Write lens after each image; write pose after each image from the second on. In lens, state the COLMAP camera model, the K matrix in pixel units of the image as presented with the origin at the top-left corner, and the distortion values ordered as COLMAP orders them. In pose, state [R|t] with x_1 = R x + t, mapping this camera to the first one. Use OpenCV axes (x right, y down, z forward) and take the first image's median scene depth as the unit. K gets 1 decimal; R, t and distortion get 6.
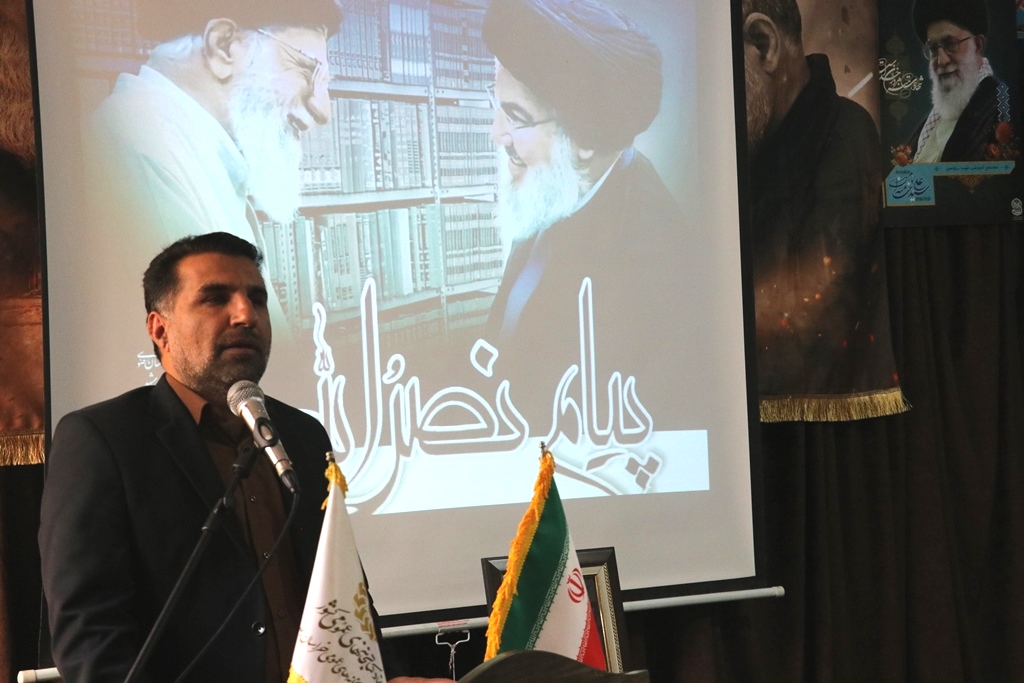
lens RADIAL K [[1911.7, 0, 495.2], [0, 1911.7, 368.9], [0, 0, 1]] dist [0.262532, 0.000000]
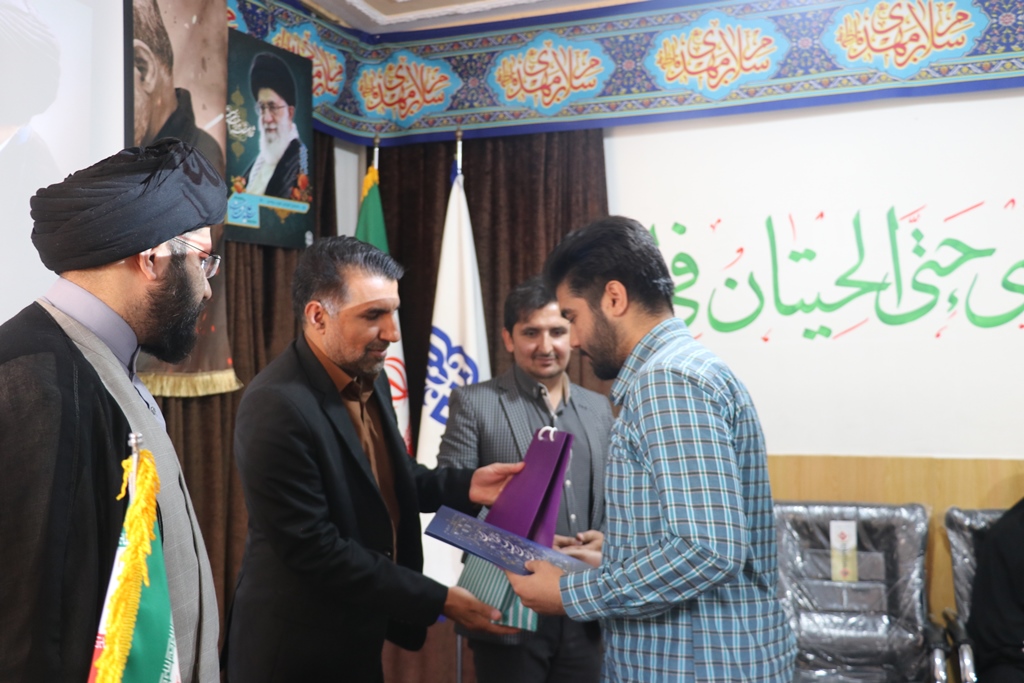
lens RADIAL K [[1161.9, 0, 511.2], [0, 1161.9, 340.1], [0, 0, 1]] dist [-0.002084, 0.000000]
pose [[0.868729, 0.052890, 0.492456, -0.002881], [-0.045961, 0.998600, -0.026172, 0.002099], [-0.493151, 0.000103, 0.869944, 0.260529]]
